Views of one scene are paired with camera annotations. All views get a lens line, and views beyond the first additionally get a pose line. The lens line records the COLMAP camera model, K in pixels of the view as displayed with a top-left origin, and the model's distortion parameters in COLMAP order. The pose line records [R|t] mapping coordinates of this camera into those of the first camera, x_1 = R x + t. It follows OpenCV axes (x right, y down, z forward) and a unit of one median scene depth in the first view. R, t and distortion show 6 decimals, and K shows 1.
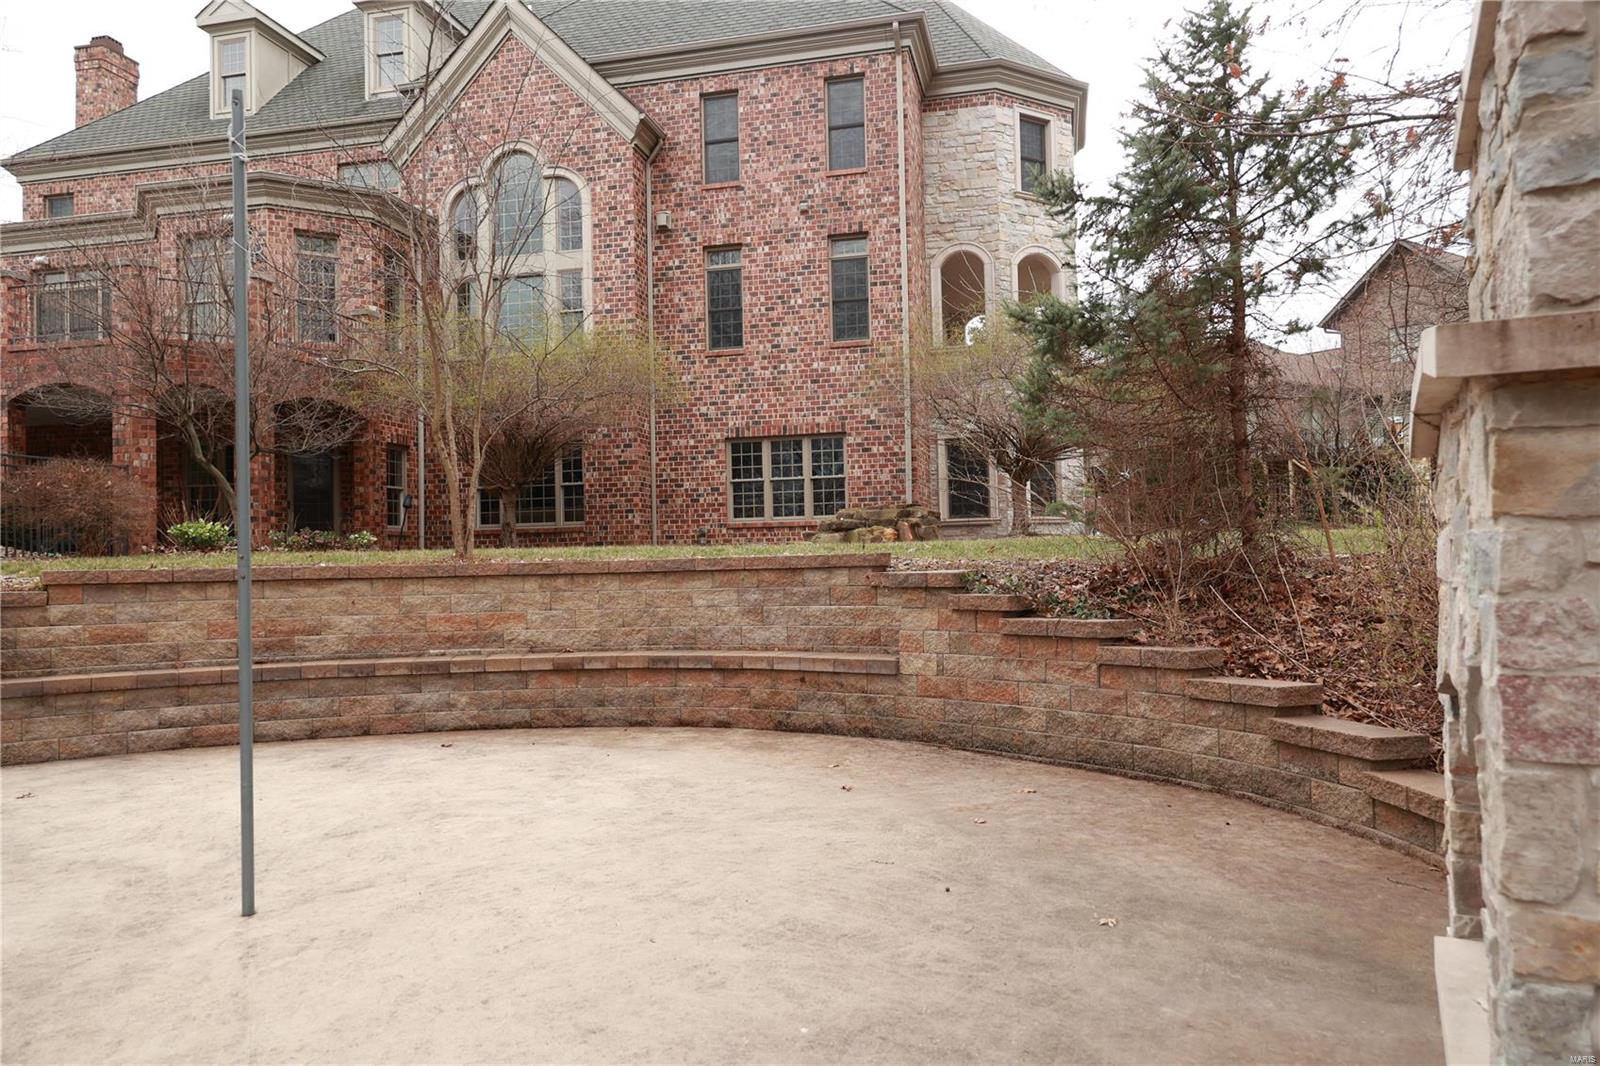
lens RADIAL K [[1121.6, 0, 777.6], [0, 1121.6, 531.4], [0, 0, 1]] dist [0.012949, 0.003886]
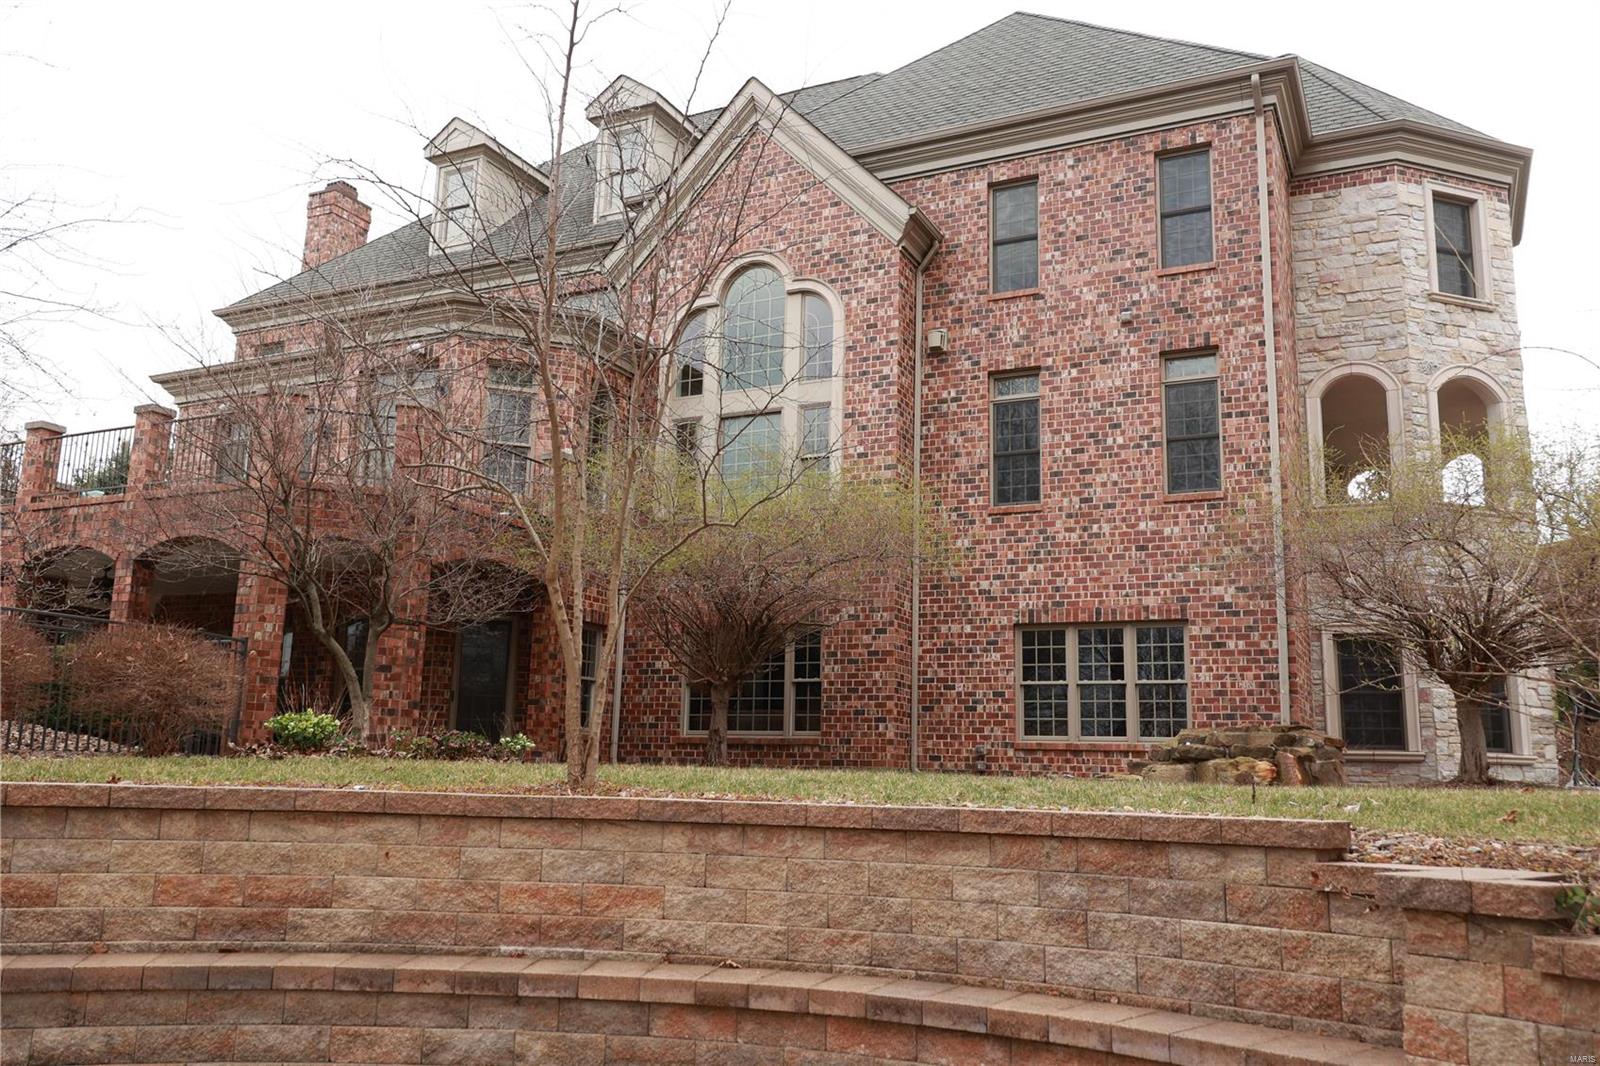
lens RADIAL K [[1291.9, 0, 780.5], [0, 1291.9, 530.2], [0, 0, 1]] dist [0.011961, -0.007567]
pose [[0.974890, 0.006848, -0.222583, -0.008203], [-0.043389, 0.986212, -0.159695, -0.002603], [0.218420, 0.165342, 0.961745, 0.149817]]
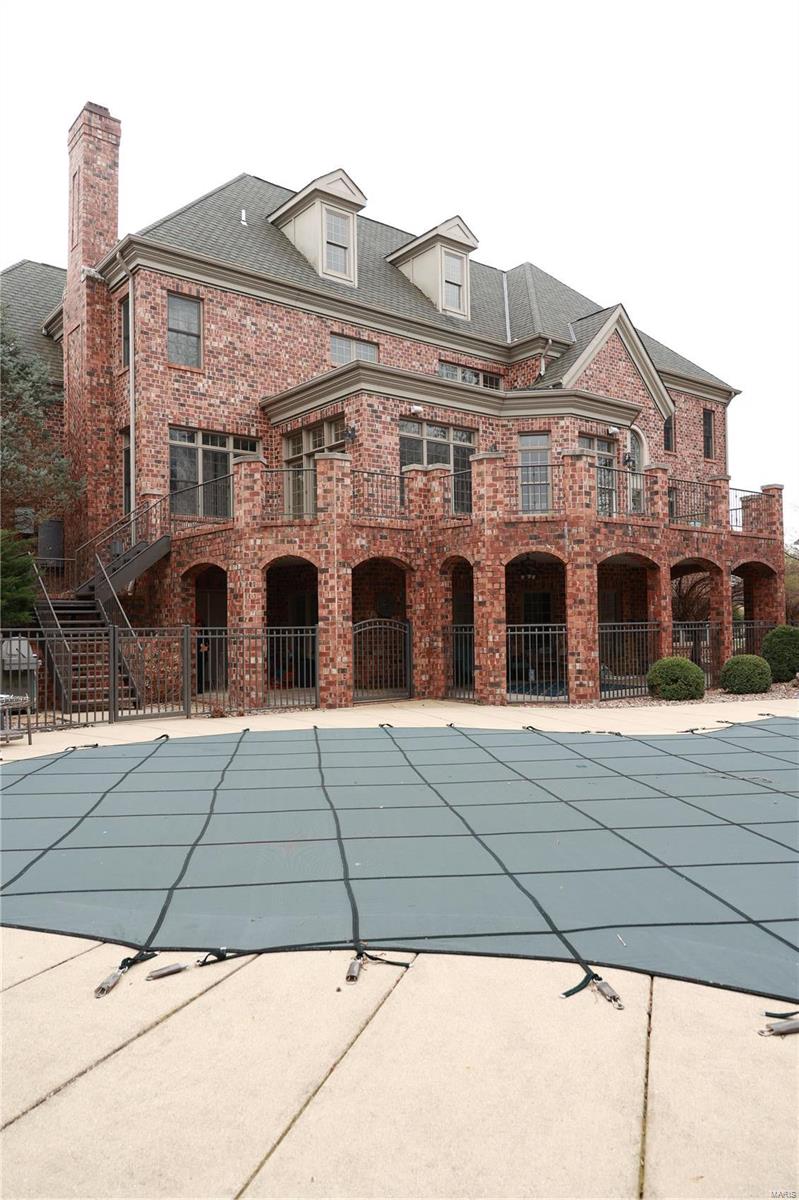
lens RADIAL K [[833.2, 0, 393.9], [0, 833.2, 607.7], [0, 0, 1]] dist [0.048150, -0.004512]
pose [[0.613639, 0.030143, 0.789011, -1.385409], [-0.022431, 0.999533, -0.020740, -0.028900], [-0.789268, -0.004972, 0.614029, 0.545551]]
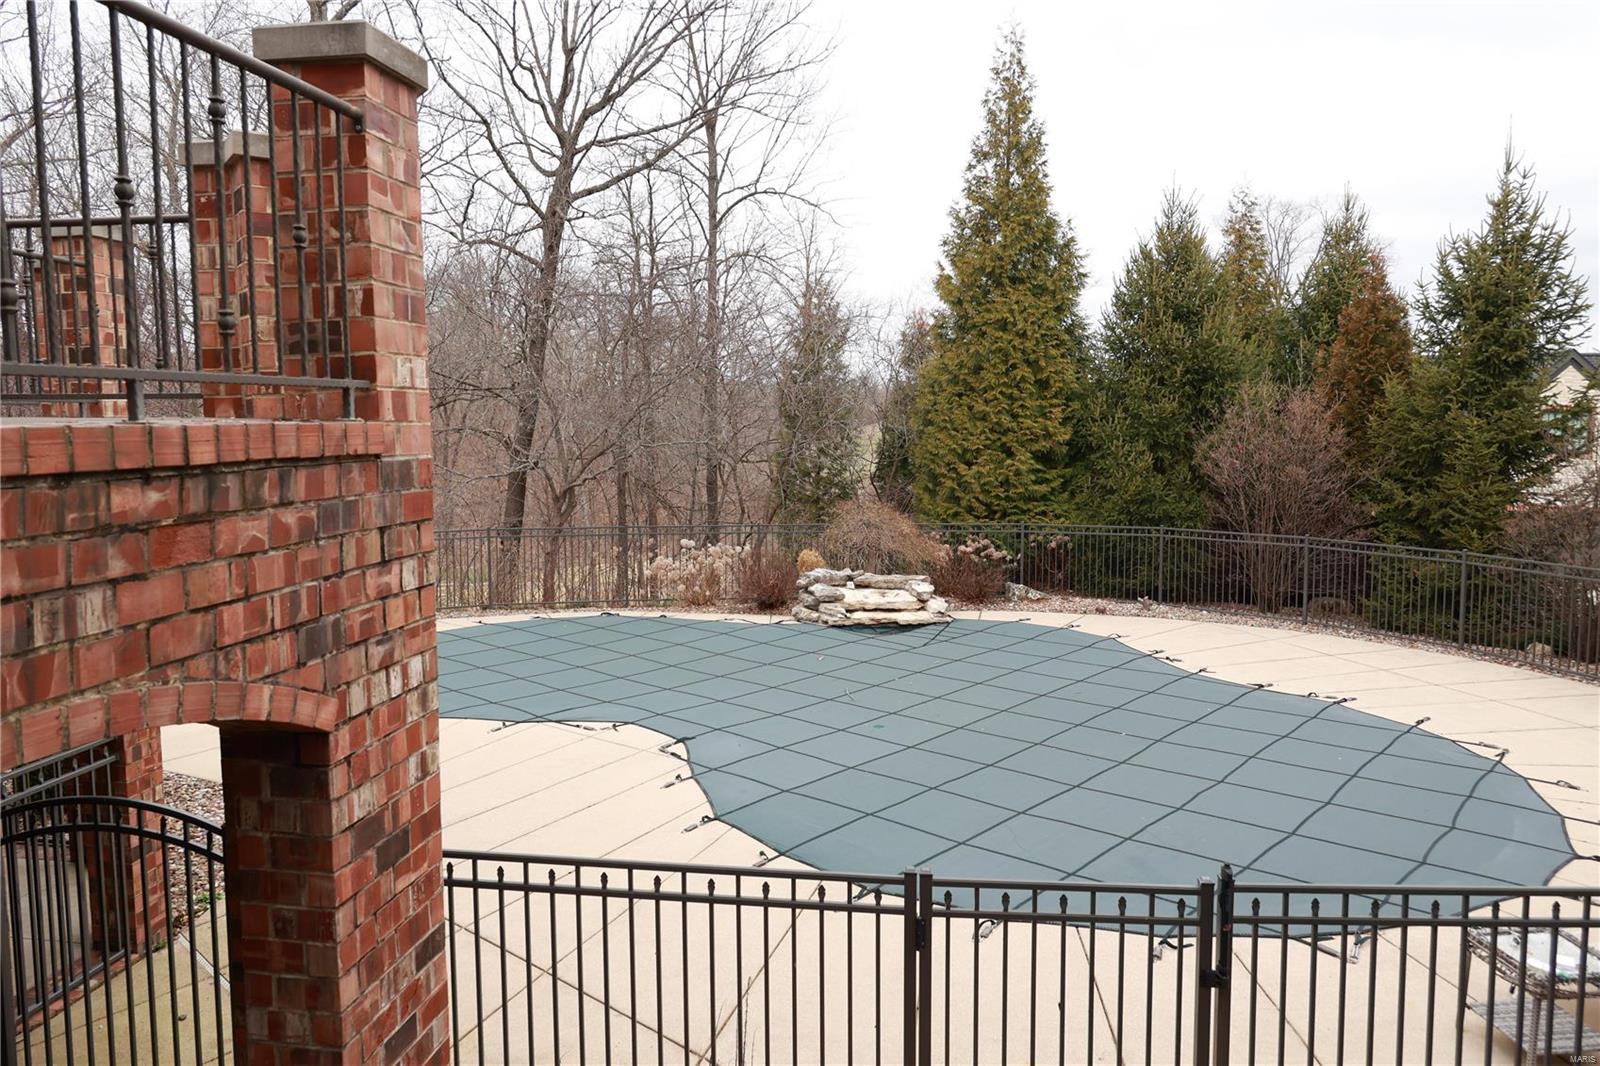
lens RADIAL K [[1121.6, 0, 777.6], [0, 1121.6, 531.4], [0, 0, 1]] dist [0.012949, 0.003886]
pose [[-0.997415, 0.034847, -0.062837, -0.957359], [0.029876, 0.996476, 0.078383, -0.108035], [0.065347, 0.076303, -0.994941, 1.250801]]
